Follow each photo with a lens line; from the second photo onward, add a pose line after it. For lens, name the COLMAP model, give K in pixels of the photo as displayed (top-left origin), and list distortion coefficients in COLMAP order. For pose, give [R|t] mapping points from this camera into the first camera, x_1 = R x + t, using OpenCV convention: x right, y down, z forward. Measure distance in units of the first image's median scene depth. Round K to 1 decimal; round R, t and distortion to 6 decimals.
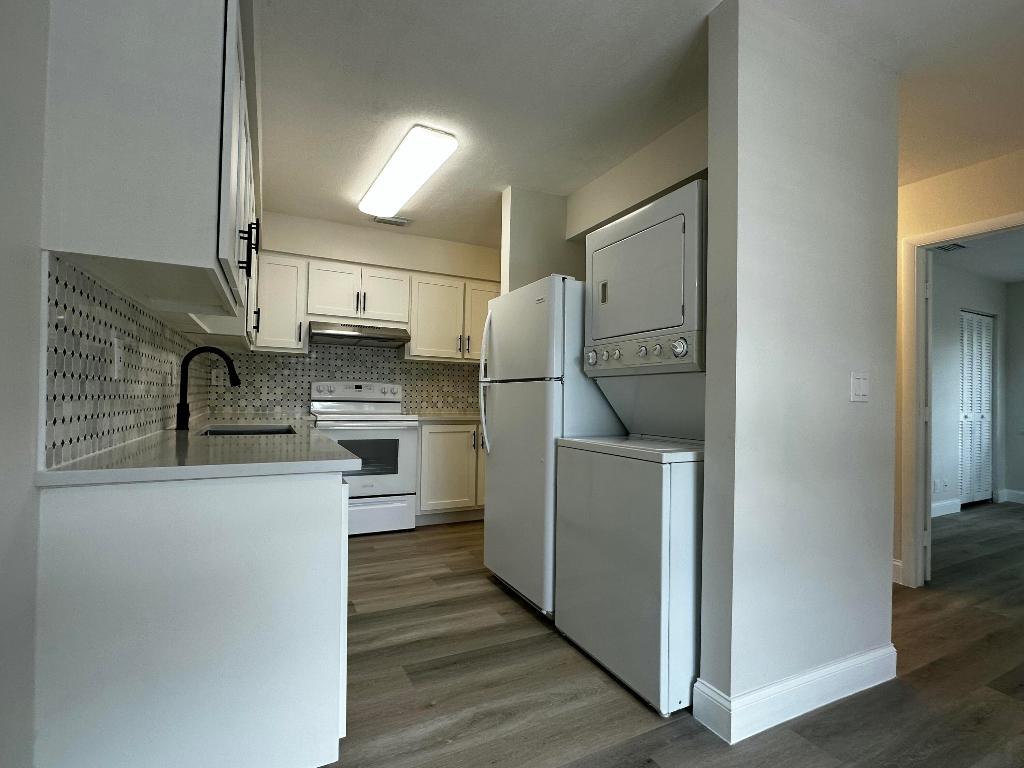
lens RADIAL K [[486.4, 0, 509.6], [0, 486.4, 386.4], [0, 0, 1]] dist [-0.003440, 0.000725]
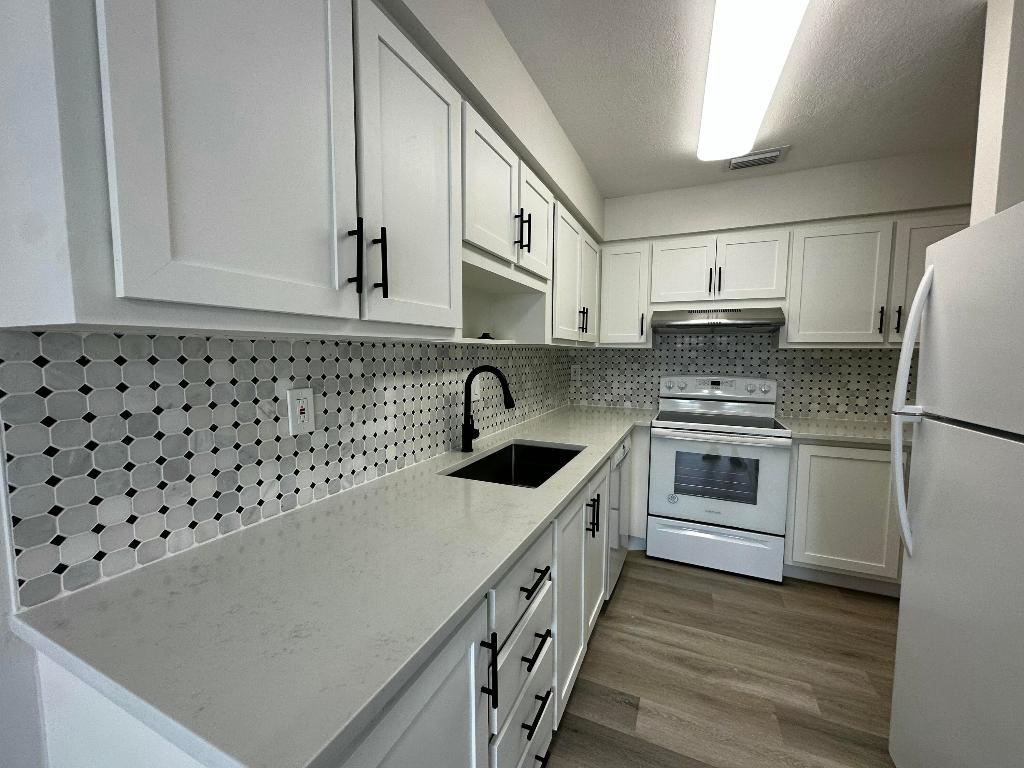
lens RADIAL K [[409.1, 0, 514.4], [0, 409.1, 384.4], [0, 0, 1]] dist [-0.002702, -0.000117]
pose [[0.635024, 0.041115, -0.771398, 0.012839], [0.020962, 0.997298, 0.070411, -0.063131], [0.772208, -0.060883, 0.632446, 0.345575]]
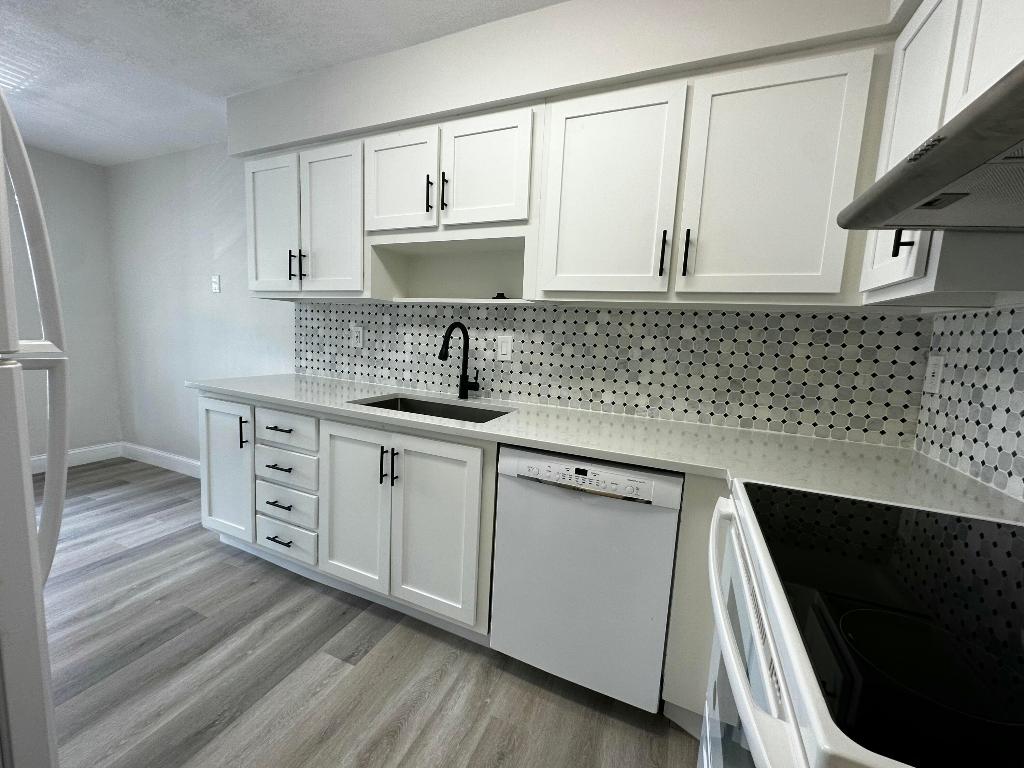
lens RADIAL K [[409.1, 0, 511.0], [0, 409.1, 384.5], [0, 0, 1]] dist [-0.002702, -0.000117]
pose [[-0.762976, 0.017914, -0.646179, -0.087368], [-0.057661, 0.993745, 0.095632, -0.024751], [0.643850, 0.110224, -0.757171, 1.110926]]
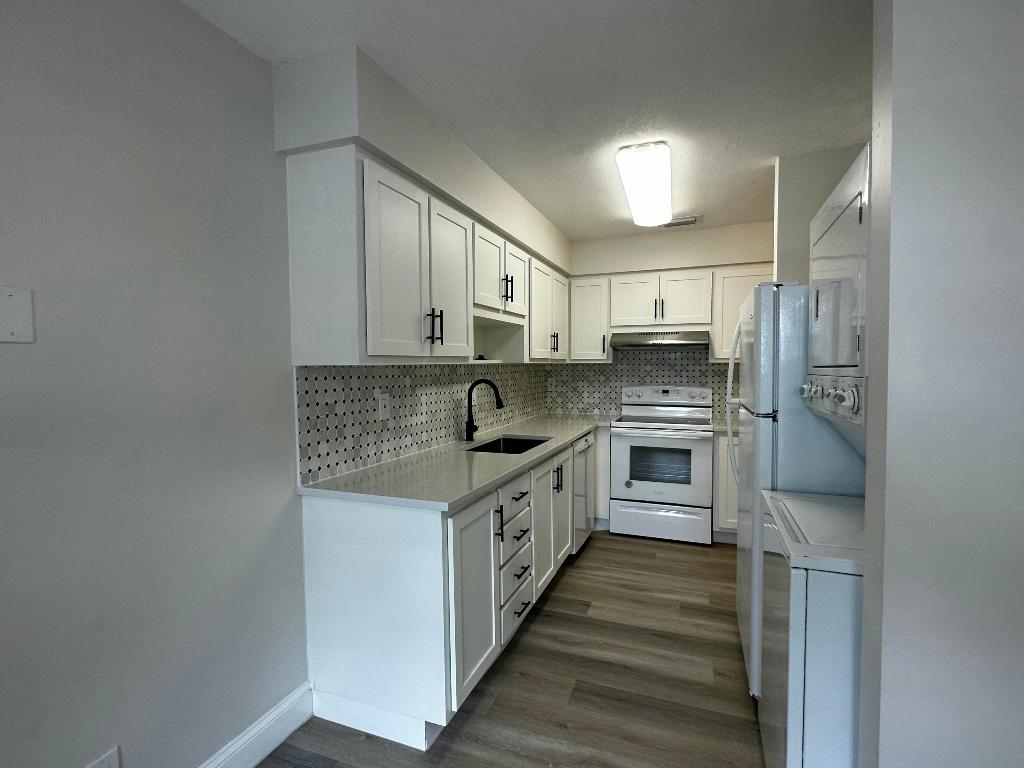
lens RADIAL K [[486.4, 0, 513.8], [0, 486.4, 386.4], [0, 0, 1]] dist [-0.003440, 0.000725]
pose [[0.672501, 0.005507, -0.740075, 0.266272], [0.033877, 0.998695, 0.038216, -0.069602], [0.739320, -0.050772, 0.671437, 0.107532]]
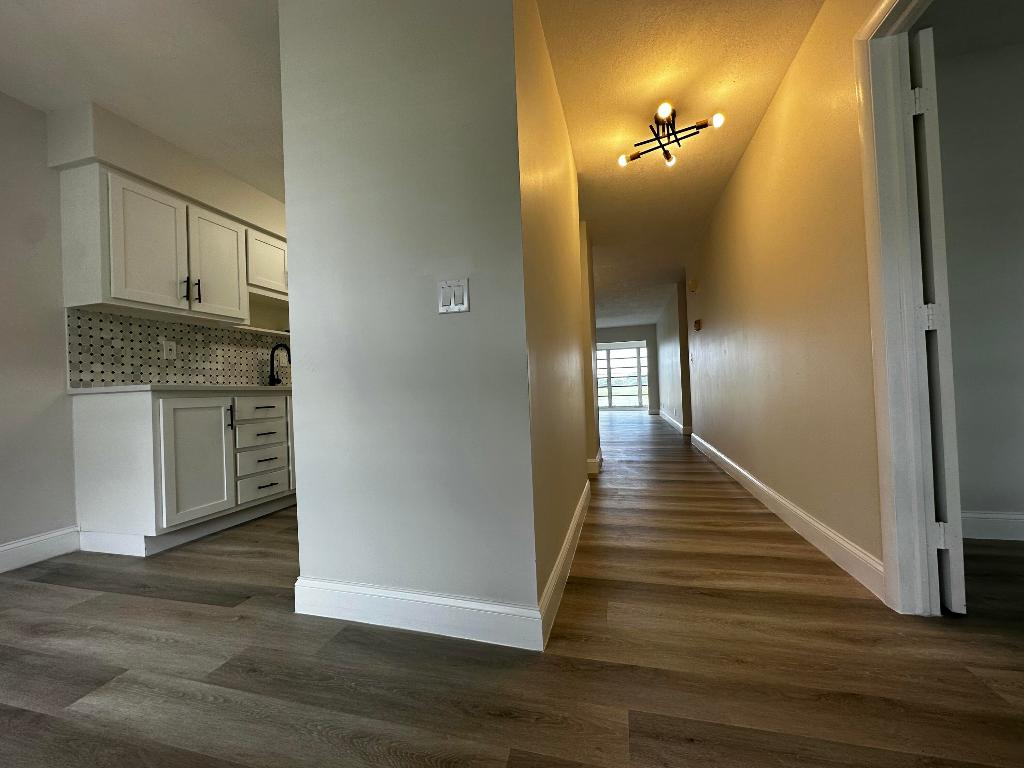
lens RADIAL K [[409.1, 0, 511.5], [0, 409.1, 382.8], [0, 0, 1]] dist [-0.002702, -0.000117]
pose [[0.740005, -0.060093, -0.669912, 0.678712], [0.064501, 0.997751, -0.018251, 0.096738], [0.669502, -0.029704, 0.742216, 0.271409]]
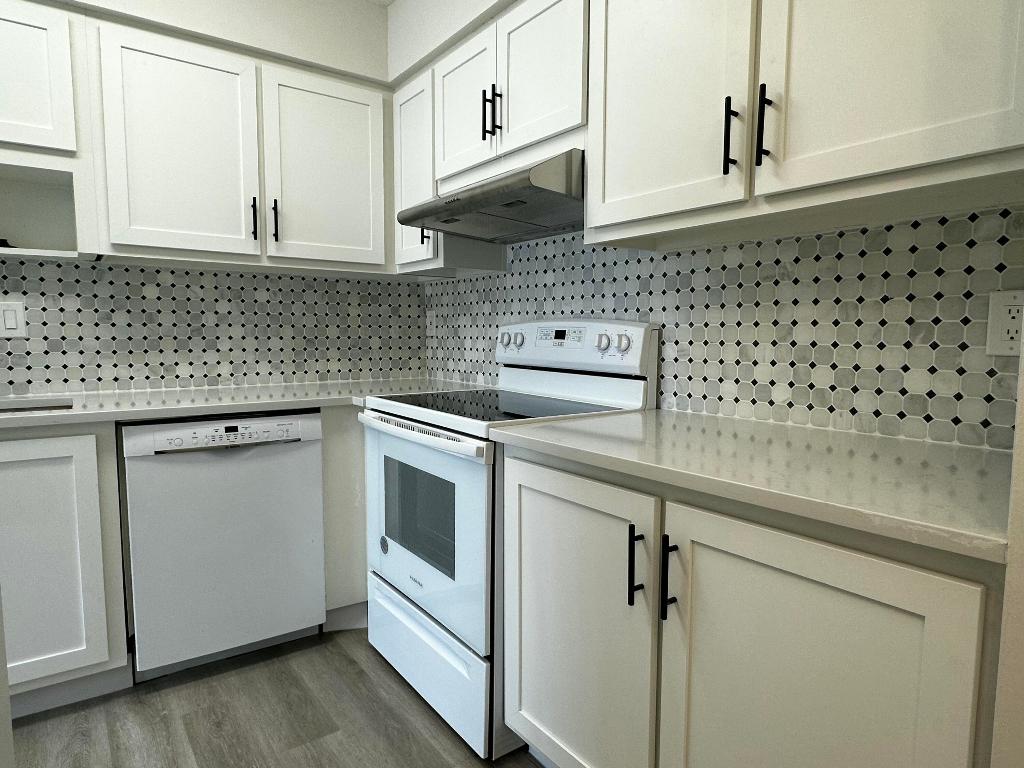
lens RADIAL K [[607.3, 0, 513.1], [0, 607.3, 394.0], [0, 0, 1]] dist [-0.005737, -0.001406]
pose [[0.168243, 0.077152, -0.982722, 0.212039], [0.013064, 0.996670, 0.080483, 0.011391], [0.985659, -0.026379, 0.166675, 1.044016]]
